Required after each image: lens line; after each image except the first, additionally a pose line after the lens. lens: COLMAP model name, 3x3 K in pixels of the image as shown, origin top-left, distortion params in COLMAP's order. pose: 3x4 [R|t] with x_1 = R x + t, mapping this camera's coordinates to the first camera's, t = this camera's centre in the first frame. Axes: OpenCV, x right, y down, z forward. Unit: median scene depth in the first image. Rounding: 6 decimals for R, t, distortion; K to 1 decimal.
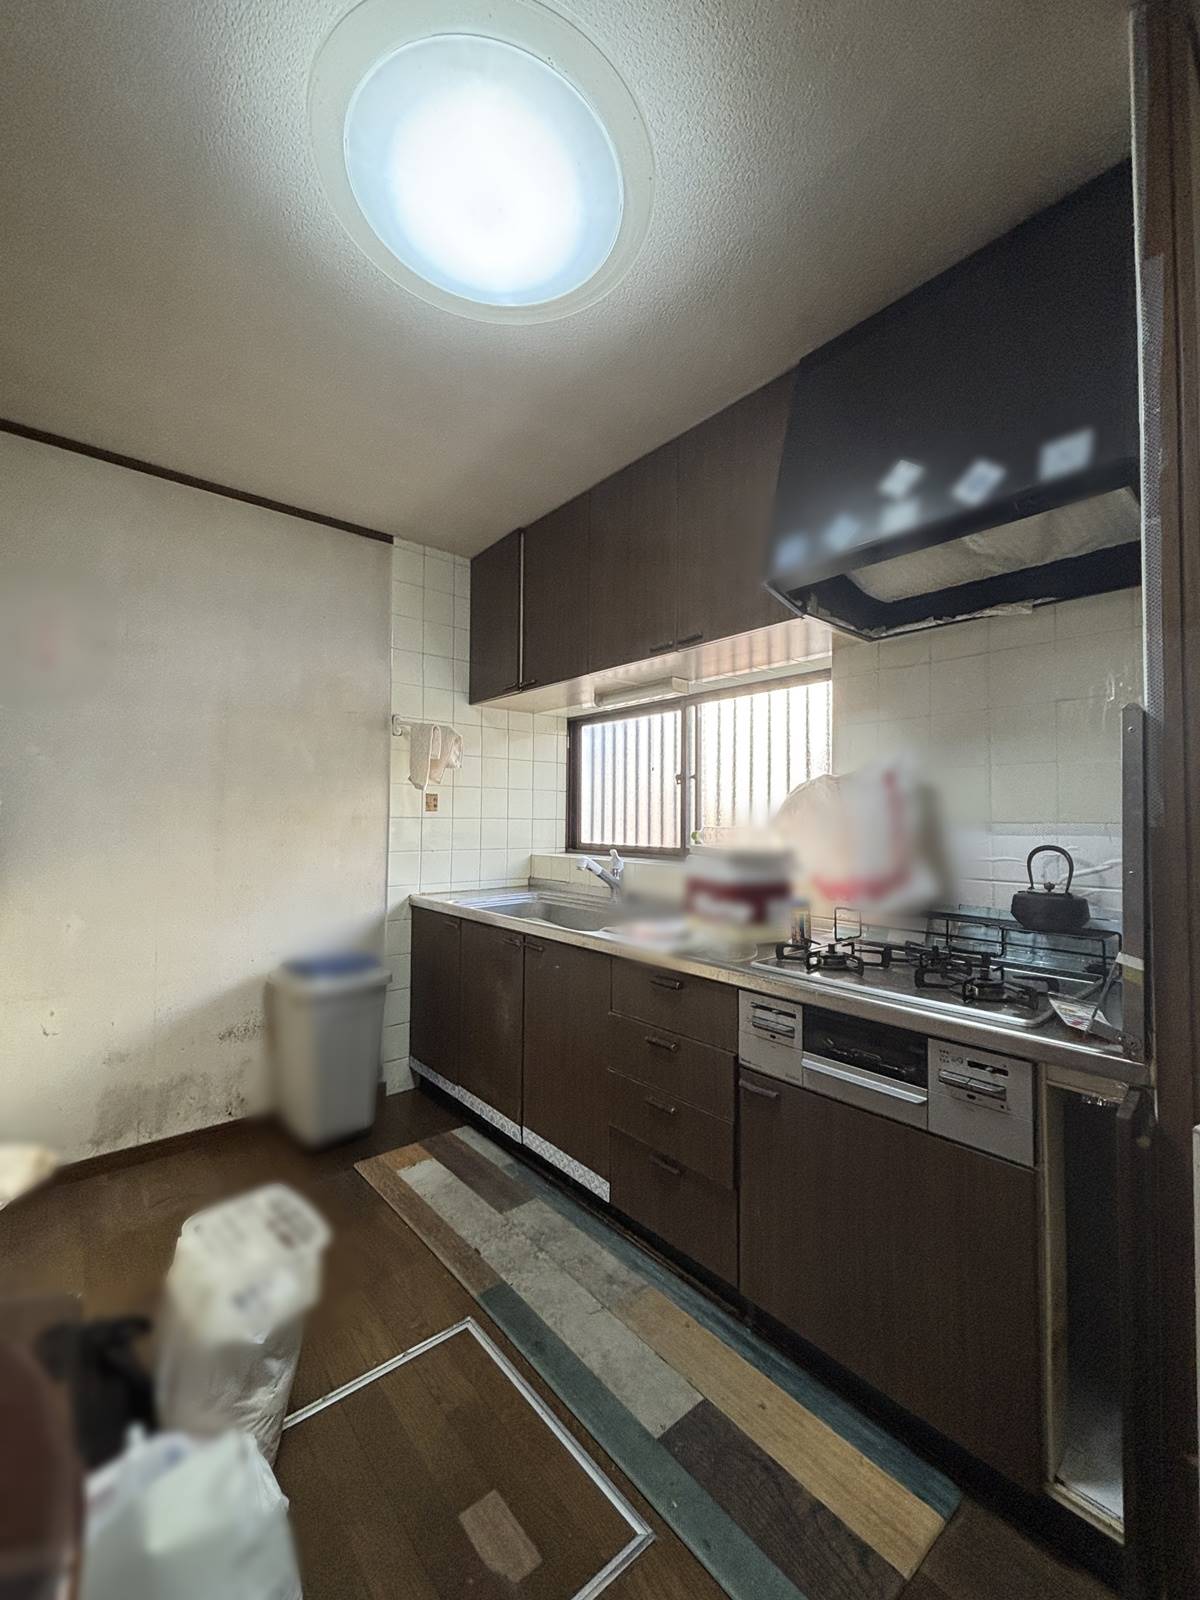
lens RADIAL K [[643.3, 0, 580.6], [0, 643.3, 798.6], [0, 0, 1]] dist [-0.003989, -0.000262]
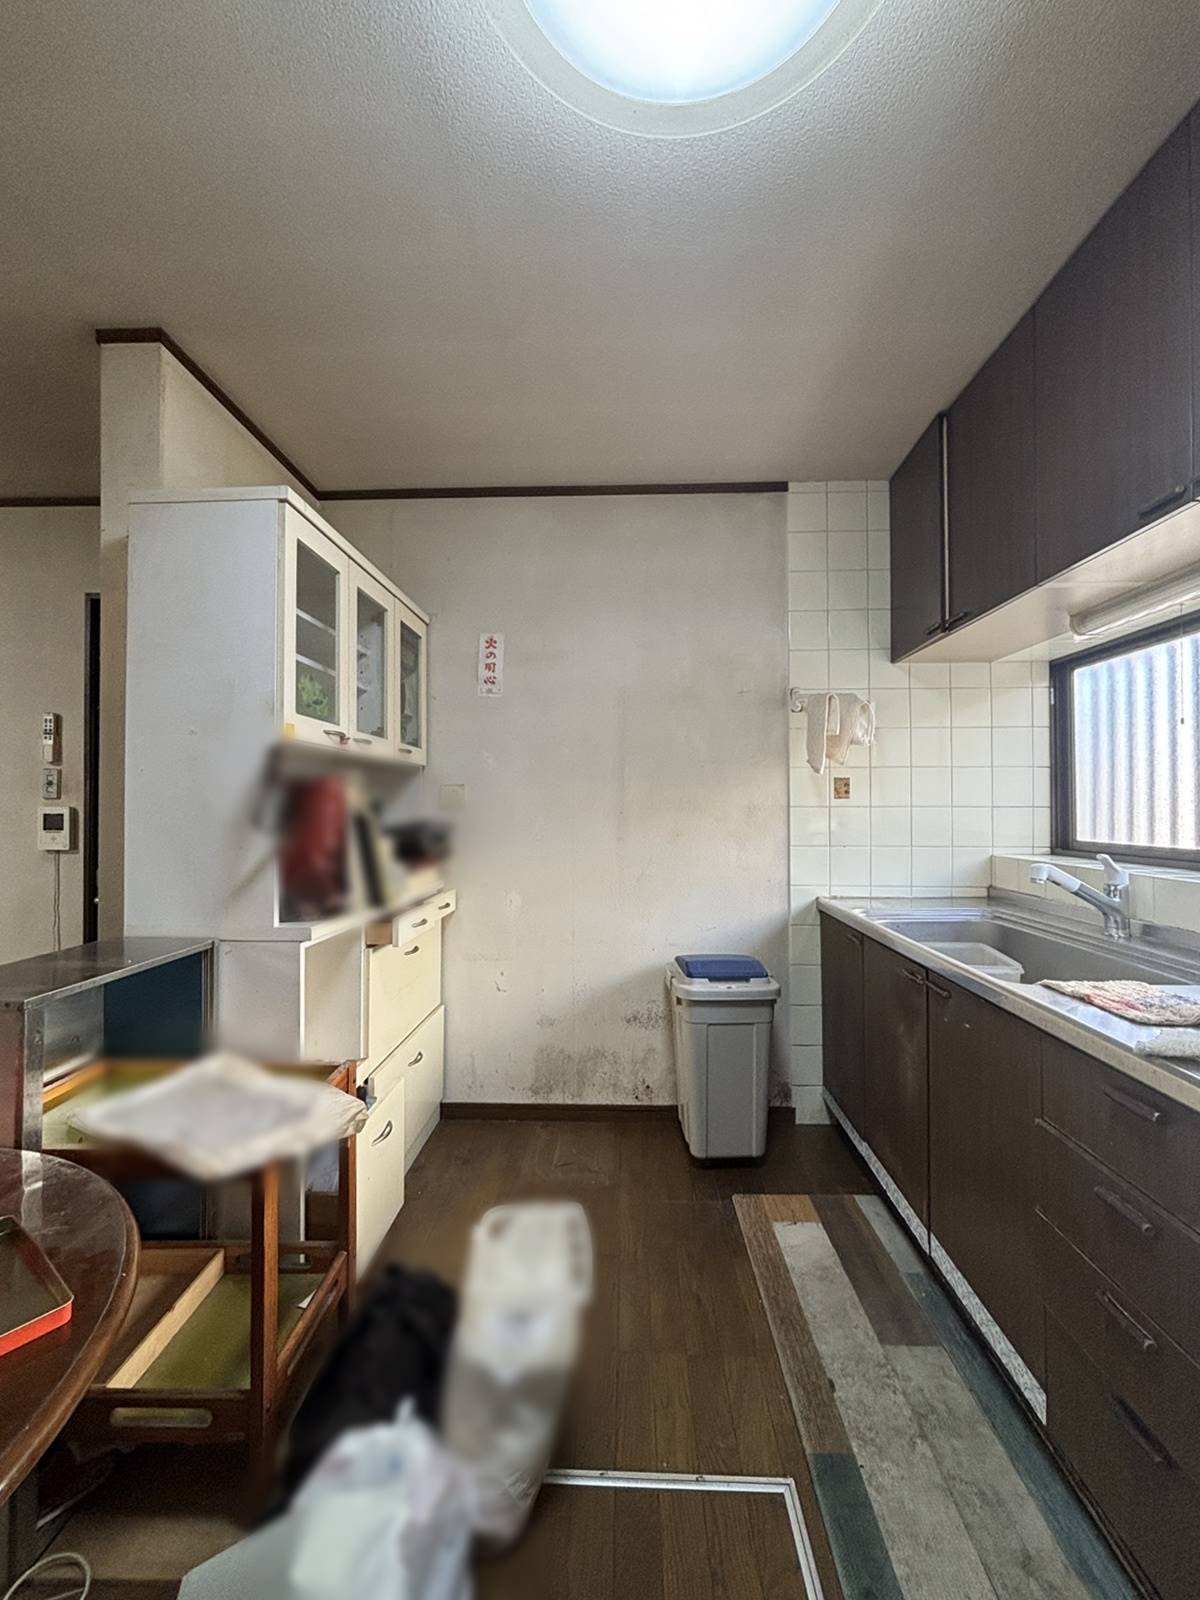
lens RADIAL K [[654.4, 0, 596.0], [0, 654.4, 800.5], [0, 0, 1]] dist [-0.000130, 0.000047]
pose [[0.750942, -0.017197, -0.660144, 0.104079], [0.029848, 0.999523, 0.007915, 0.006815], [0.659693, -0.025648, 0.751098, 0.184462]]
